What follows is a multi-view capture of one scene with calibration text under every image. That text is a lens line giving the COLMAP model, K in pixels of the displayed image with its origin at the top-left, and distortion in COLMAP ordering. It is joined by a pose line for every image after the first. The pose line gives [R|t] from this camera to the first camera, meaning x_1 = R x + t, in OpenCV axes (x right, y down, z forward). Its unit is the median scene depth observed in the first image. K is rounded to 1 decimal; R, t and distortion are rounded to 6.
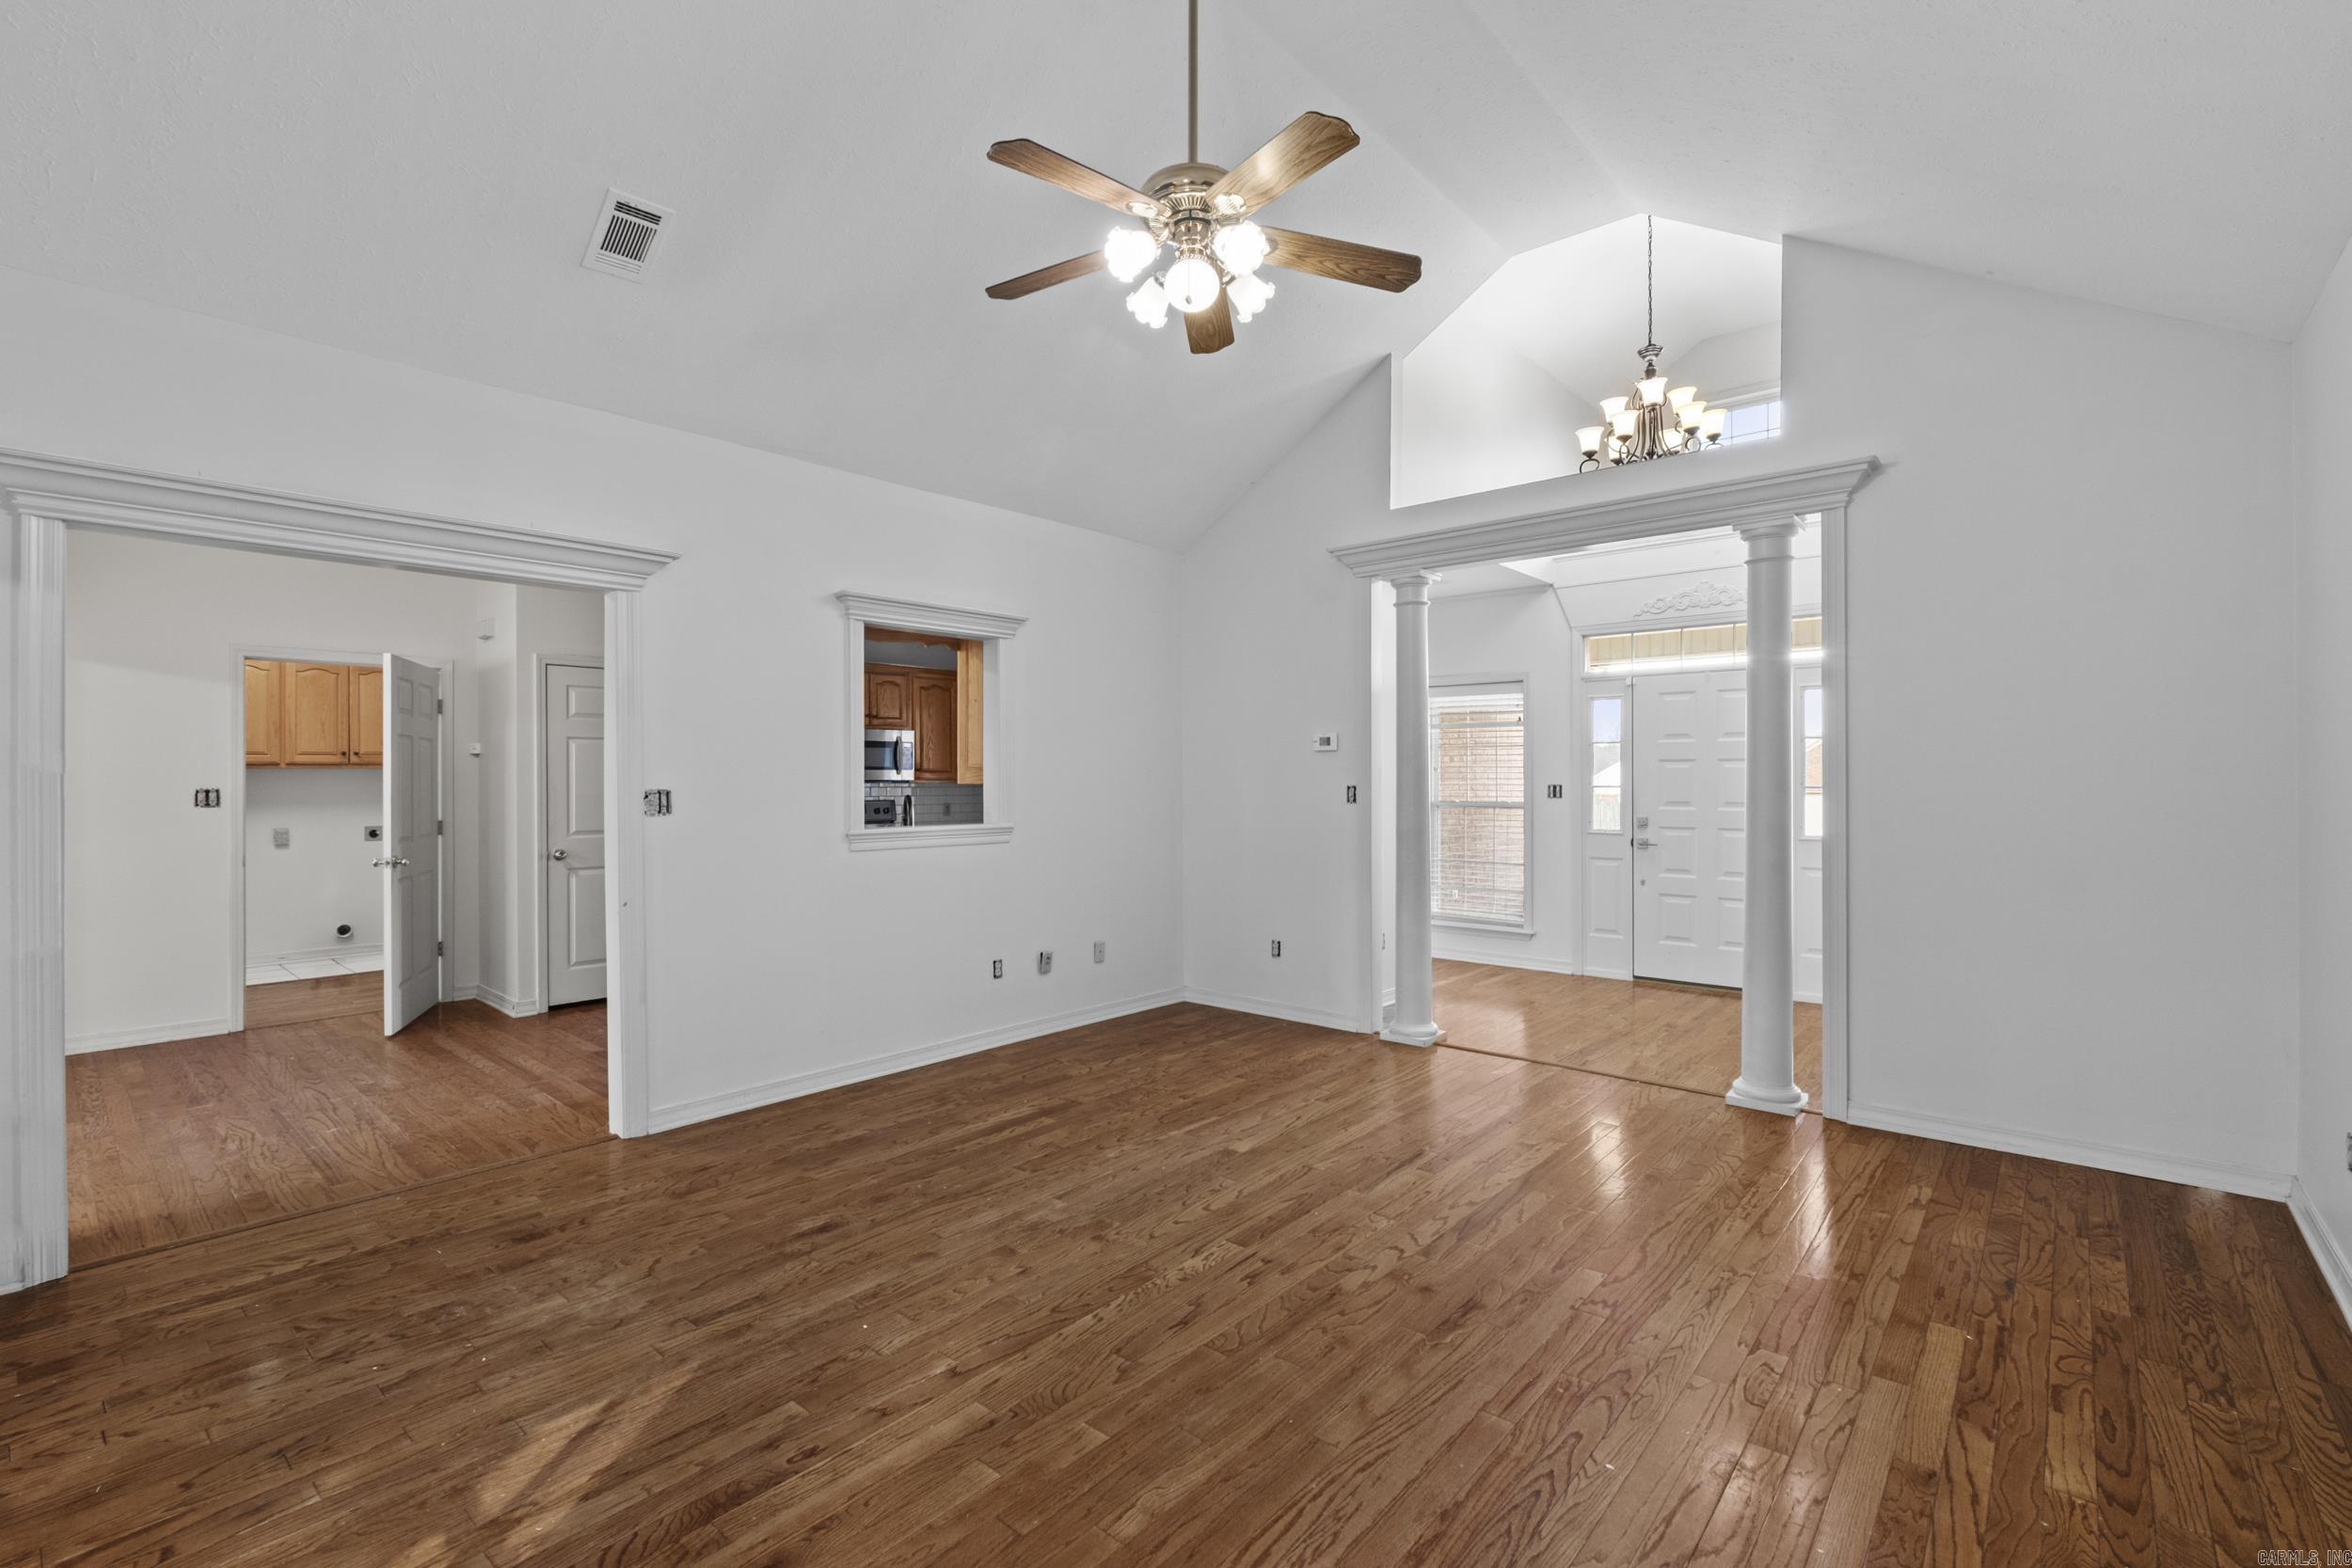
lens RADIAL K [[1028.8, 0, 1176.2], [0, 1028.8, 786.1], [0, 0, 1]] dist [-0.009449, -0.000368]
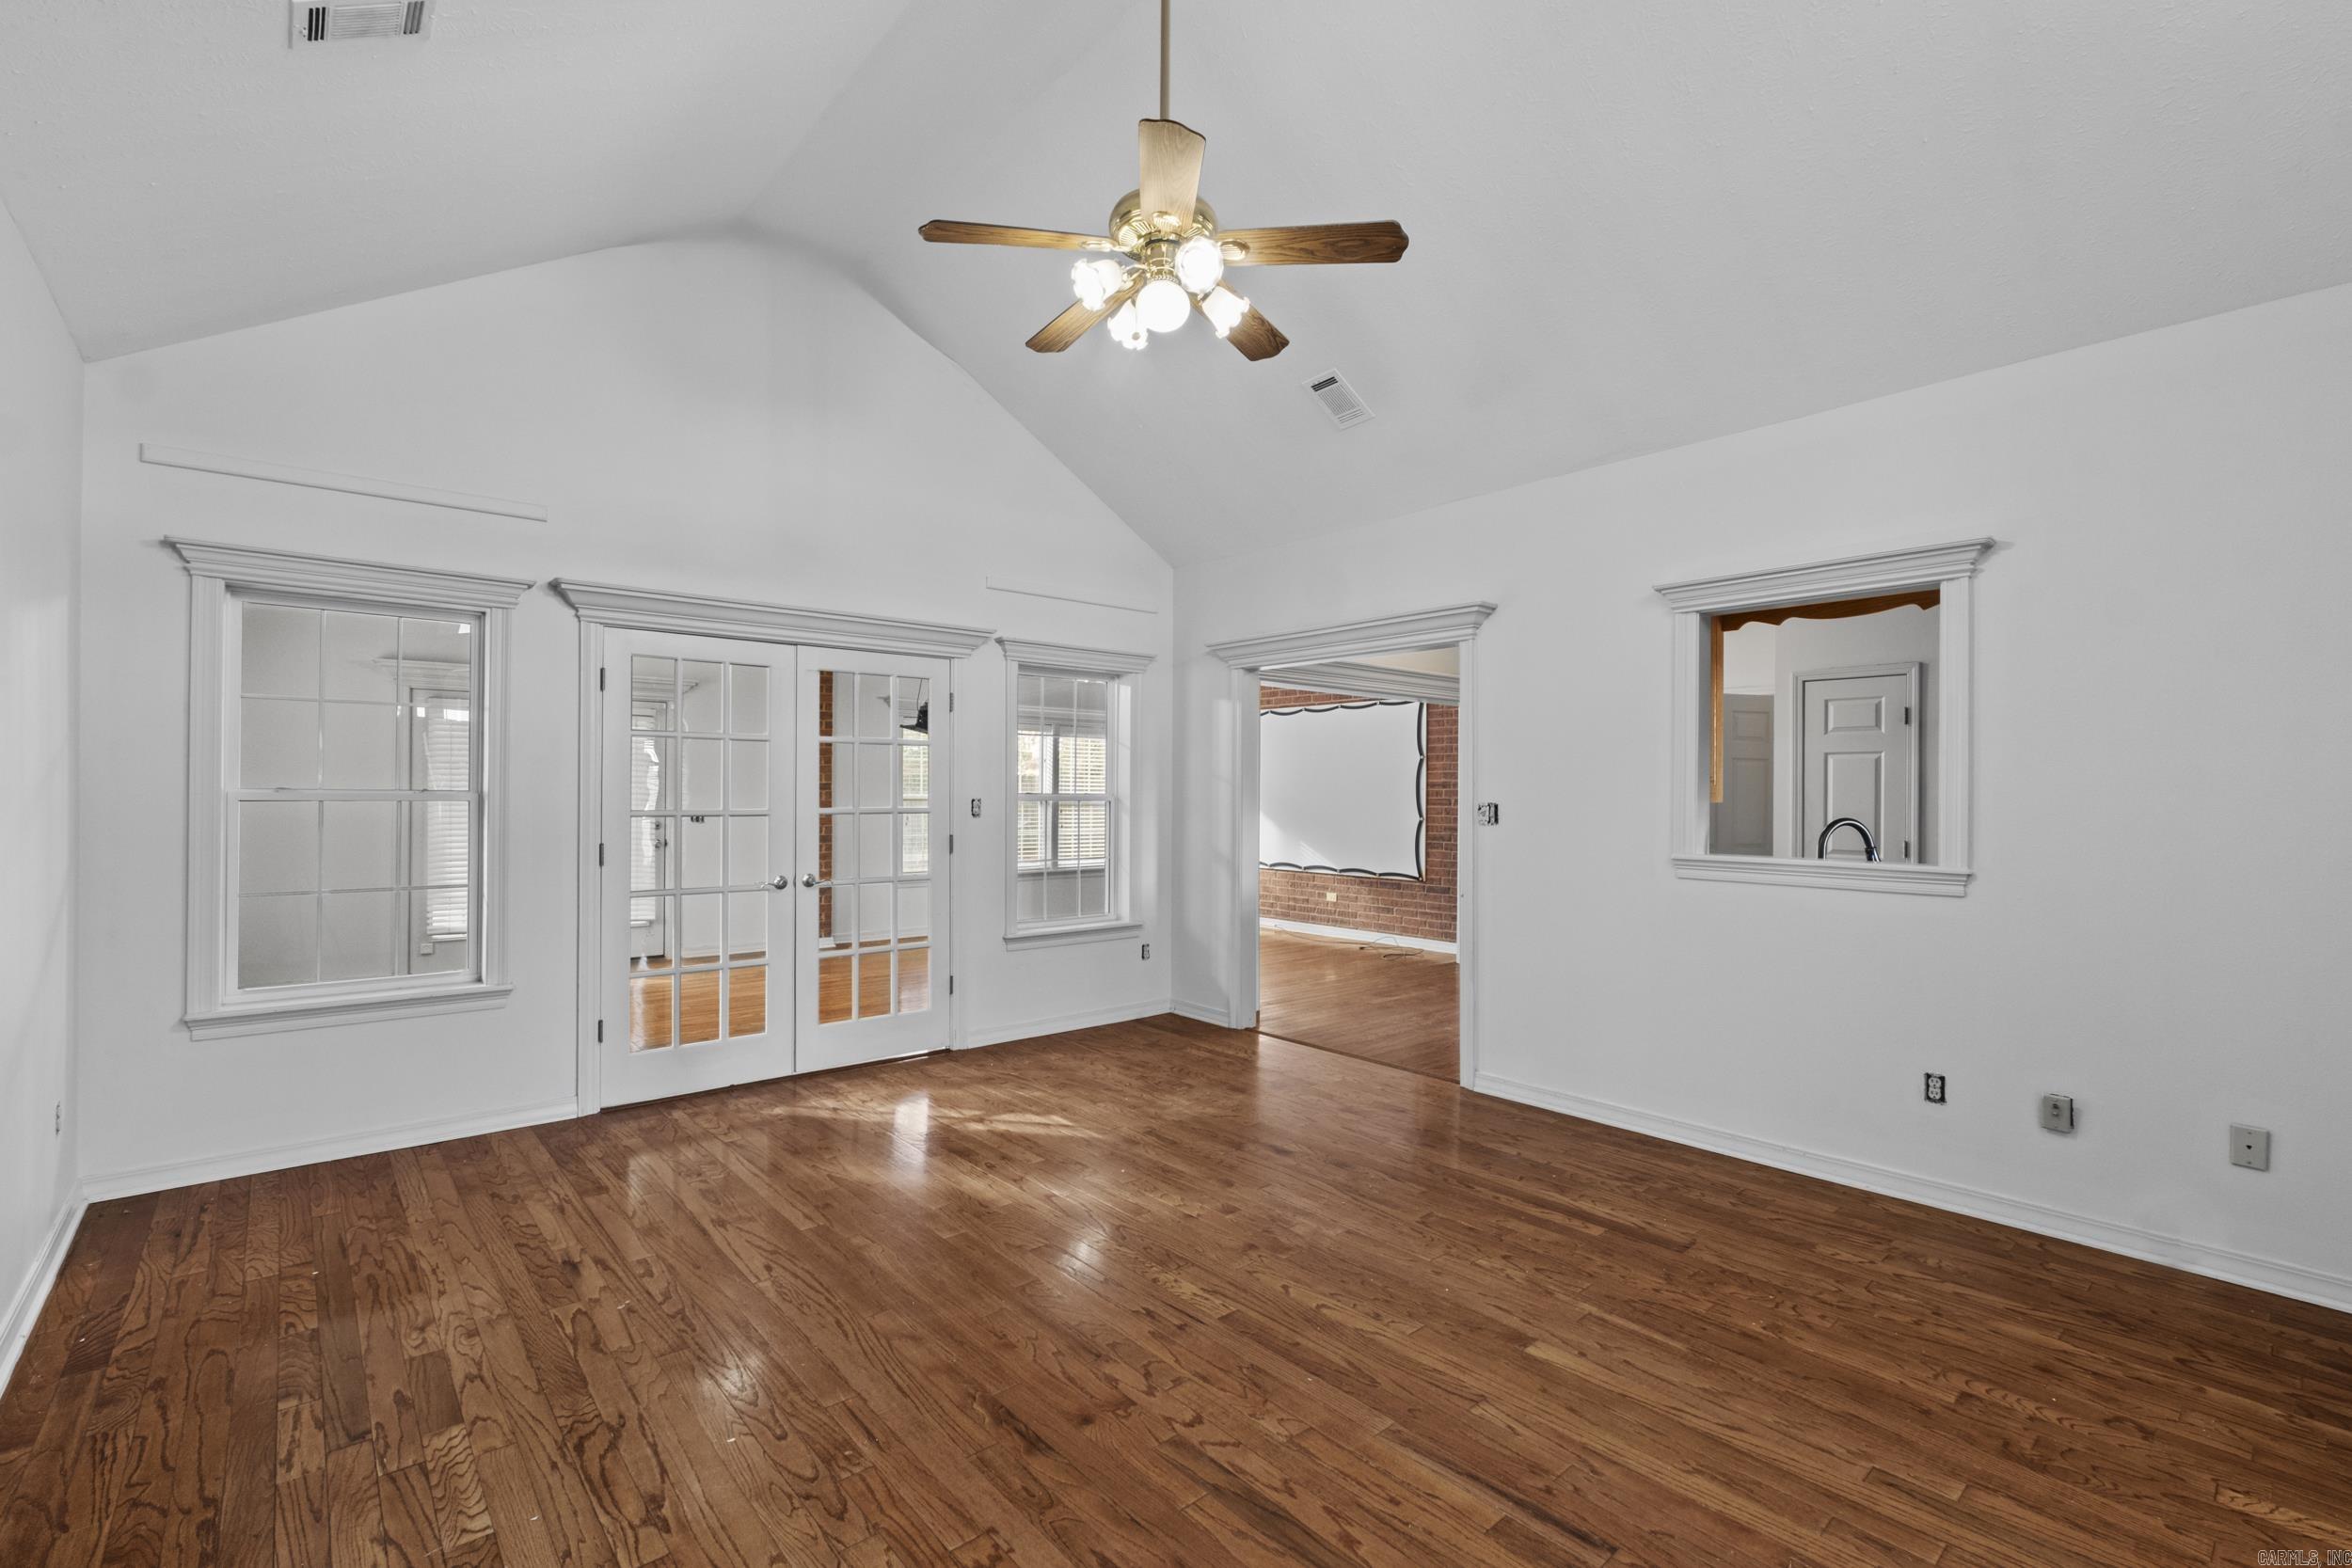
lens RADIAL K [[1028.8, 0, 1176.4], [0, 1028.8, 781.0], [0, 0, 1]] dist [-0.009449, -0.000368]
pose [[-0.139547, -0.008809, -0.990176, 0.870846], [-0.013805, 0.999881, -0.006950, -0.011072], [0.990119, 0.012699, -0.139651, 0.981345]]
